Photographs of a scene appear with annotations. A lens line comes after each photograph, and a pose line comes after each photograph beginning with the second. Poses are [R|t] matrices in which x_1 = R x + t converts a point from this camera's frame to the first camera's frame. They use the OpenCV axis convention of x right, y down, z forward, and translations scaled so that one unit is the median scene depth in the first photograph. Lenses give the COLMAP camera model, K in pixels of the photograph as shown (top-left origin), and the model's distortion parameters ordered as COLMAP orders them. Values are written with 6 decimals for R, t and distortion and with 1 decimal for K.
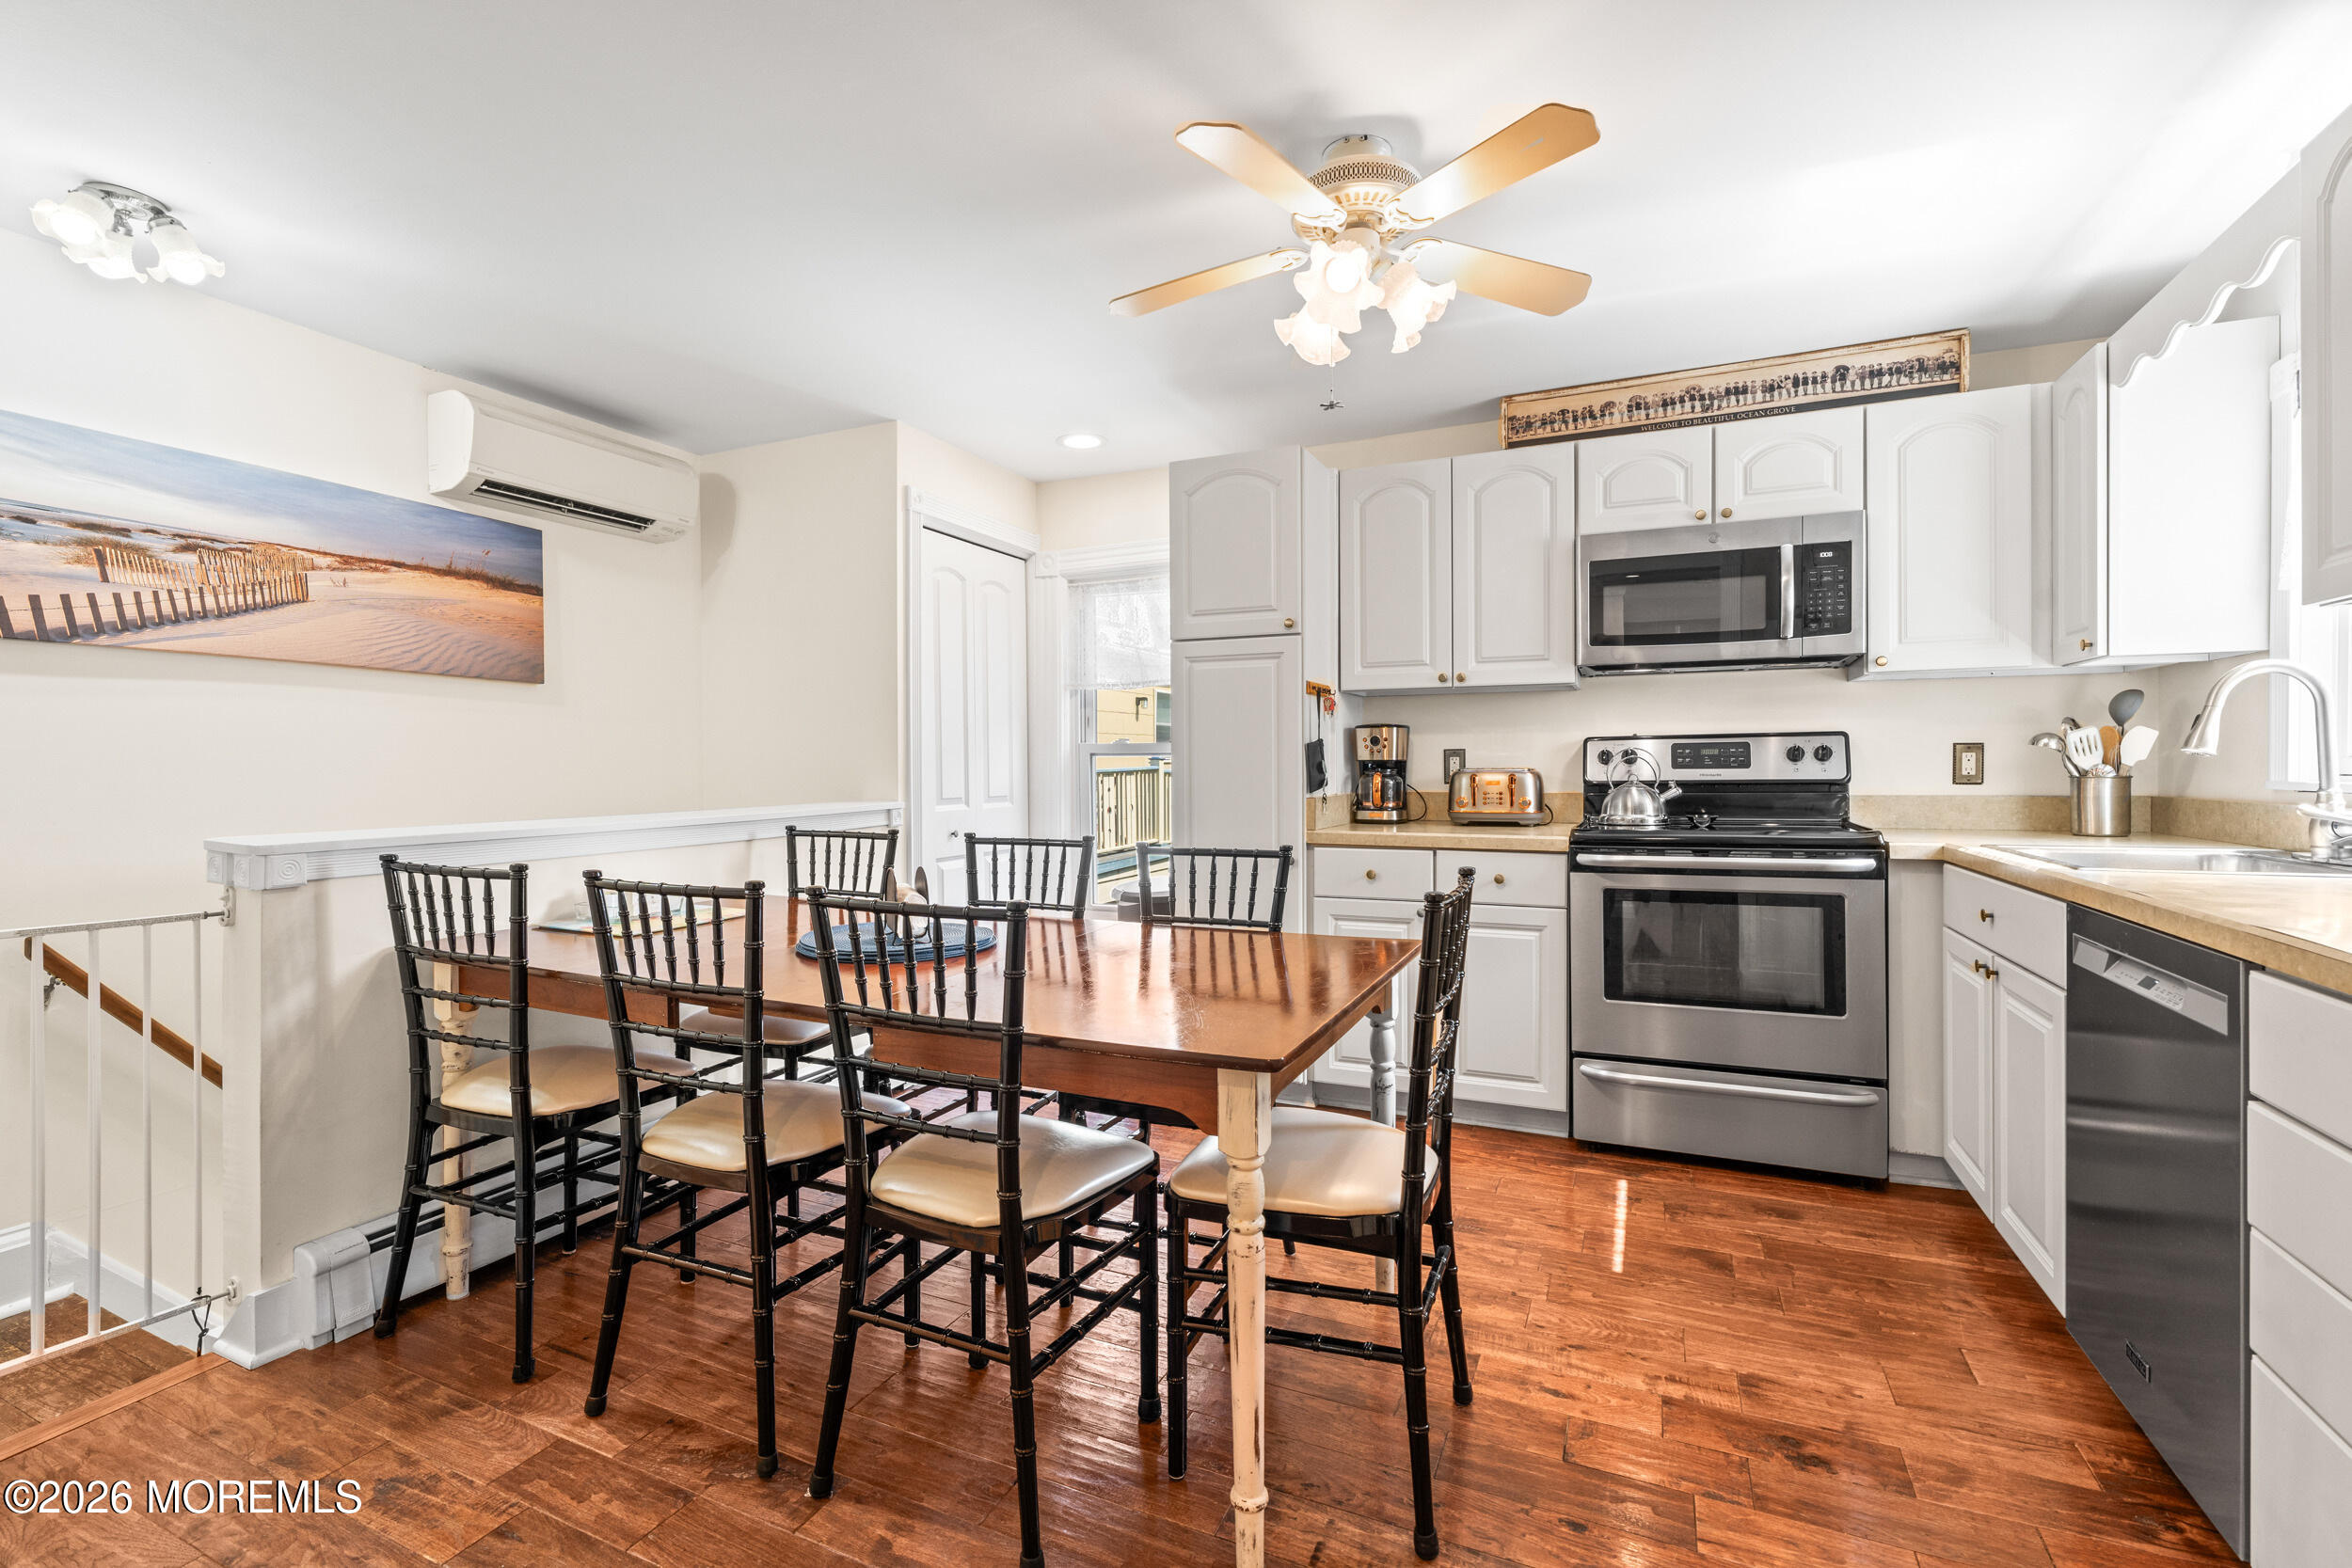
lens RADIAL K [[1070.7, 0, 1170.6], [0, 1070.7, 776.1], [0, 0, 1]] dist [-0.000417, -0.000246]
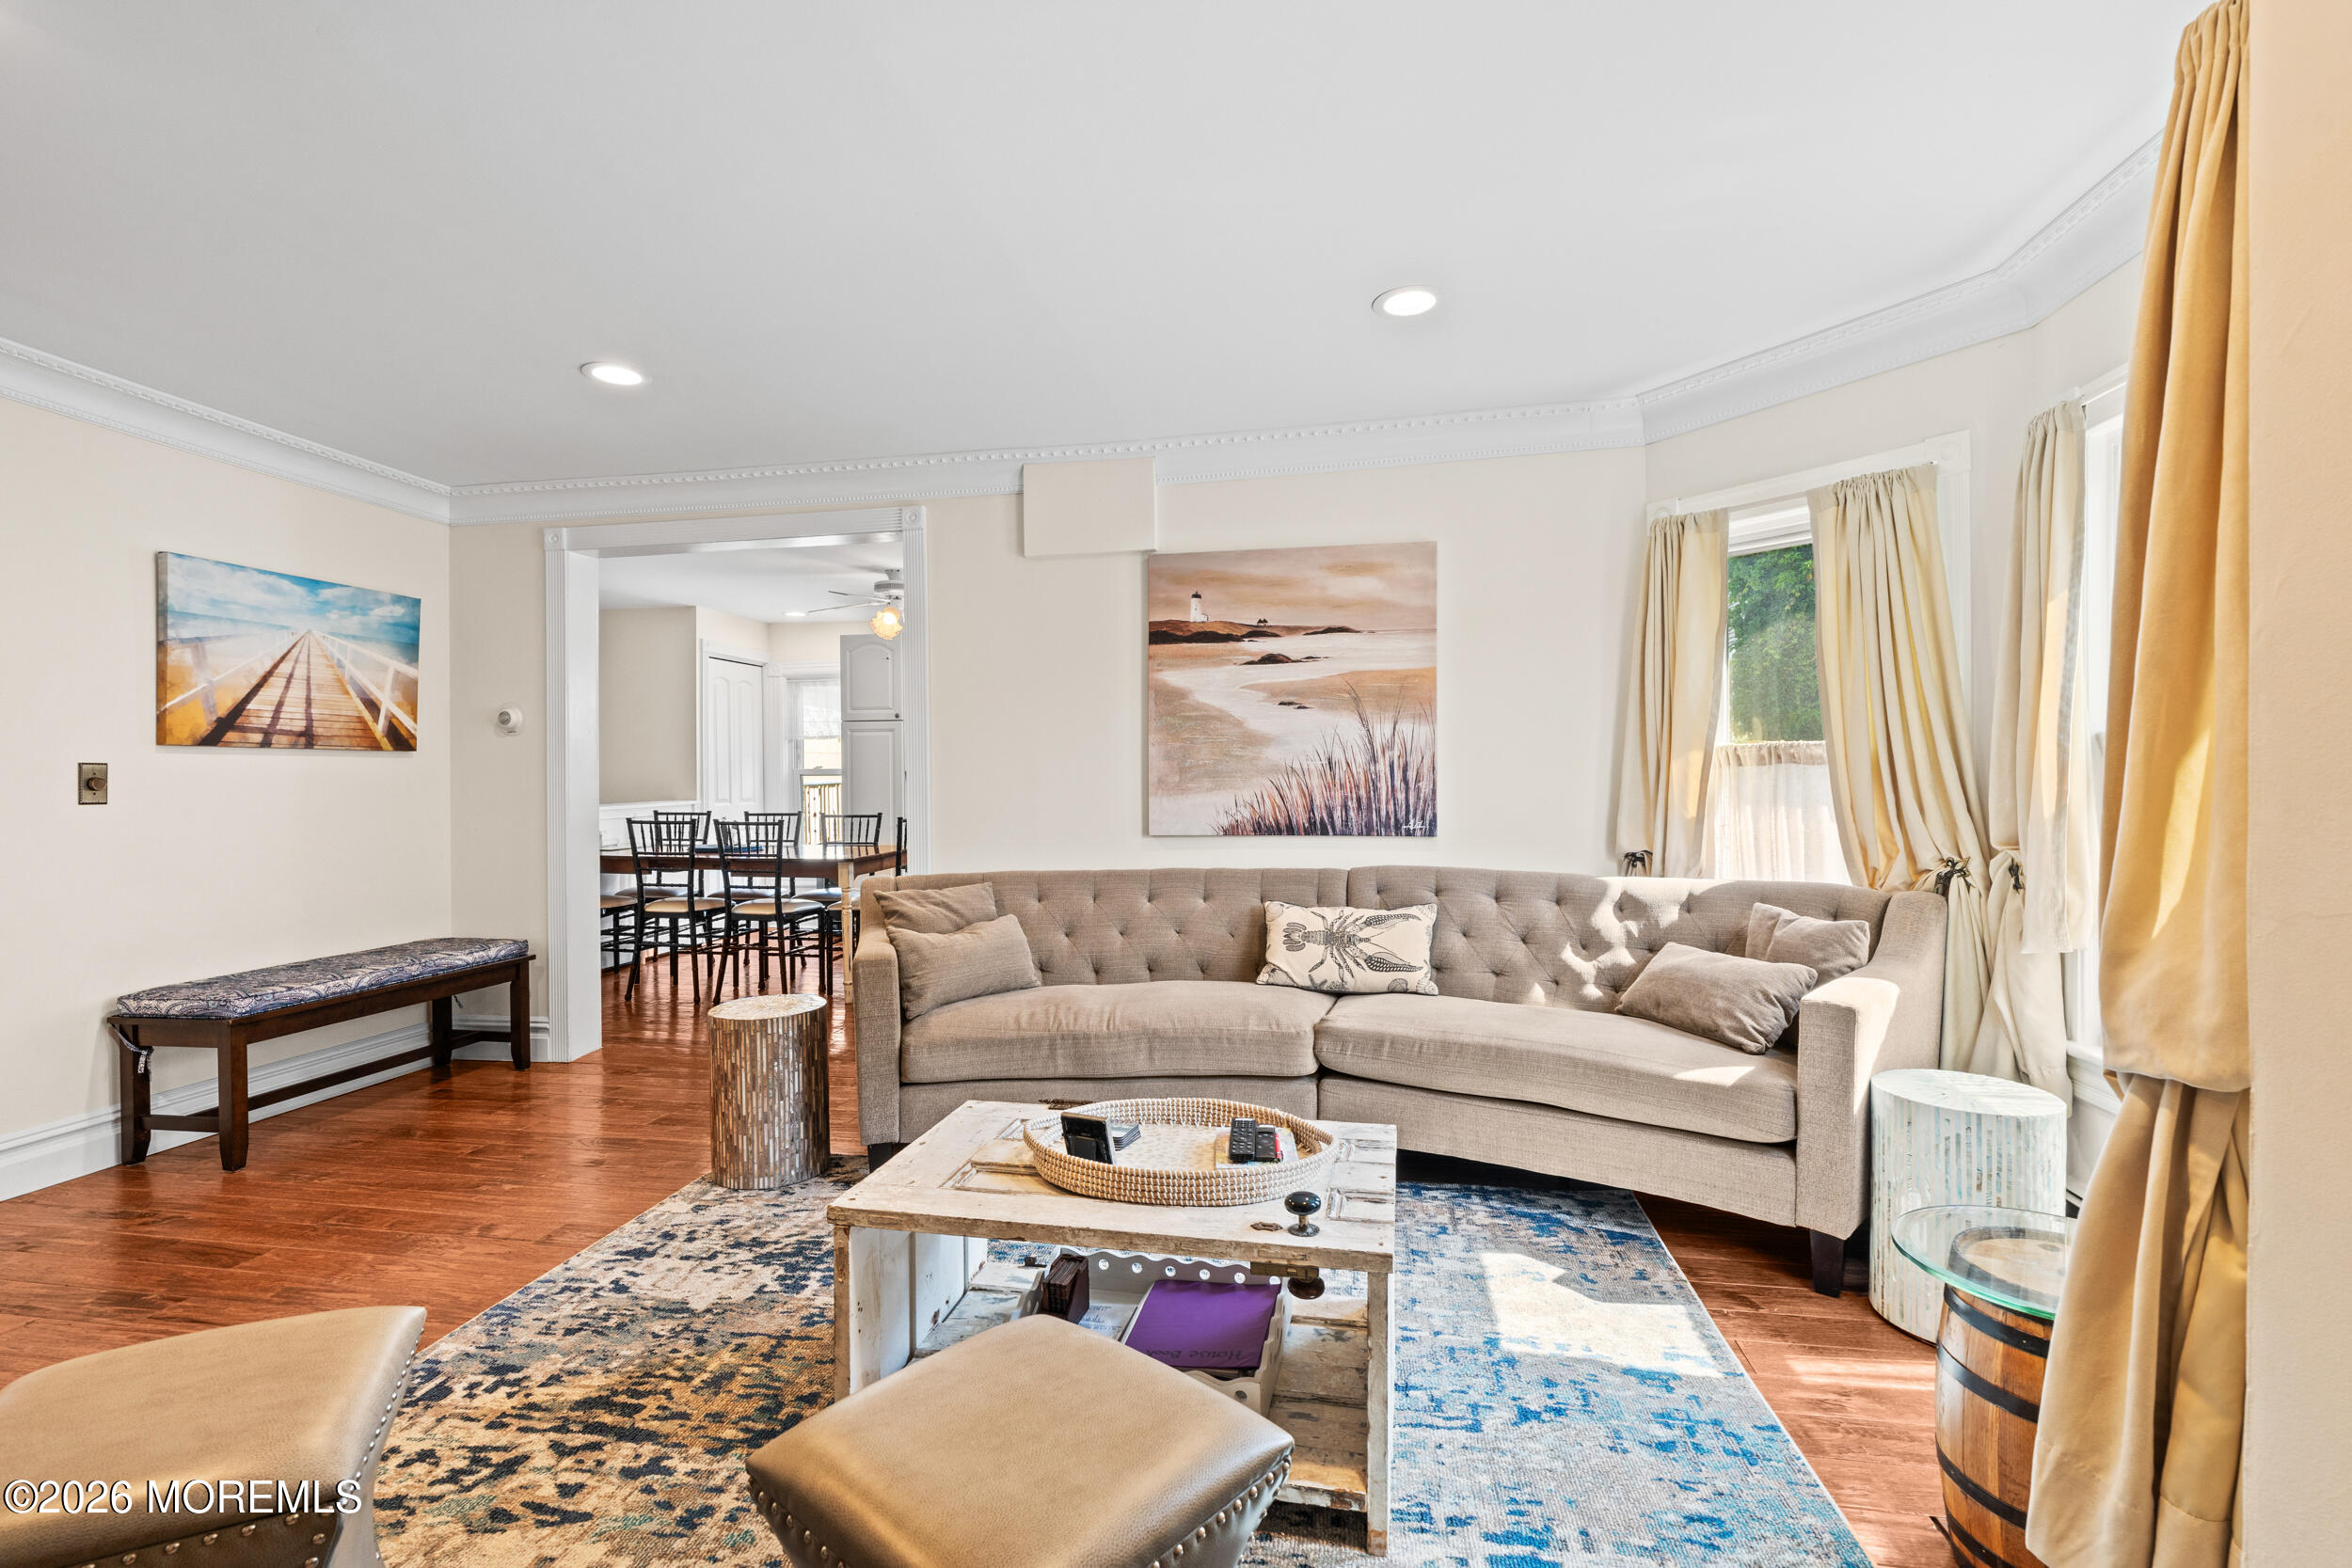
lens RADIAL K [[1075.0, 0, 1122.2], [0, 1075.0, 787.2], [0, 0, 1]] dist [-0.005515, -0.000242]
pose [[0.976295, -0.005266, 0.216378, 0.092581], [0.006028, 0.999978, -0.002864, 0.010597], [-0.216358, 0.004101, 0.976305, -1.311355]]
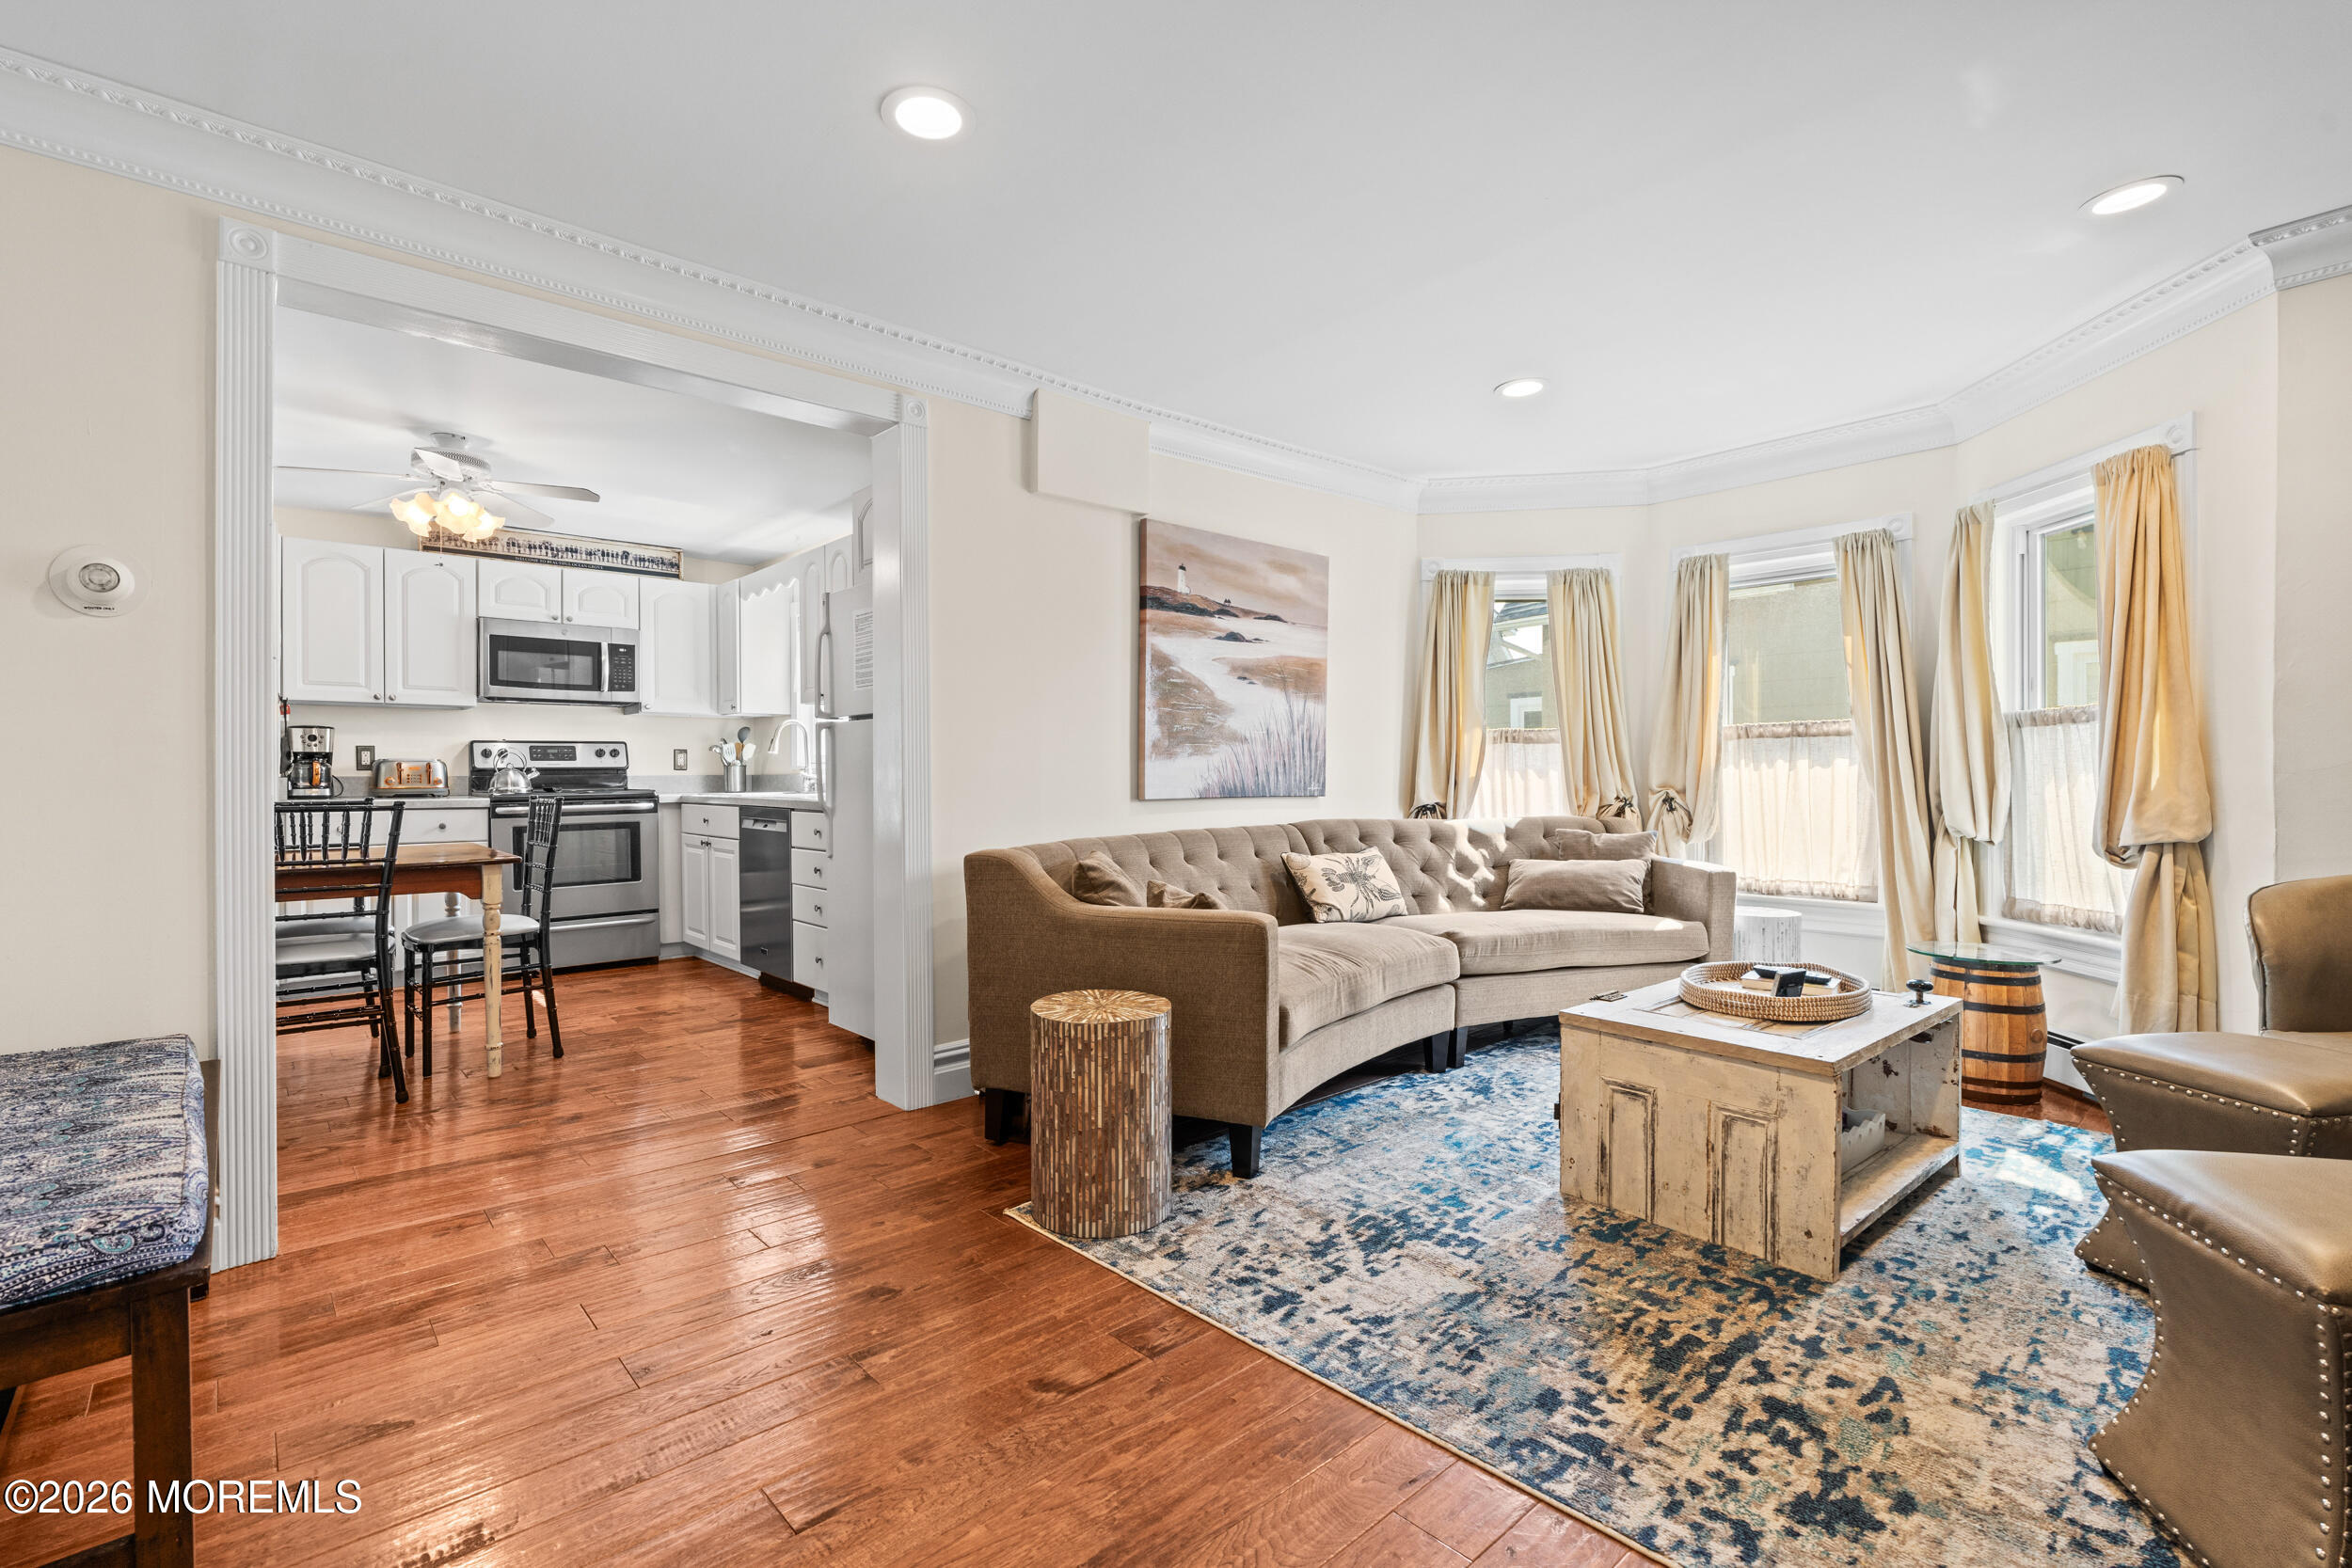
lens RADIAL K [[1070.7, 0, 1158.4], [0, 1070.7, 779.8], [0, 0, 1]] dist [-0.000417, -0.000246]
pose [[0.416106, 0.001470, 0.909315, -0.704644], [0.009981, 0.999931, -0.006184, 0.047219], [-0.909261, 0.011649, 0.416063, -0.648015]]
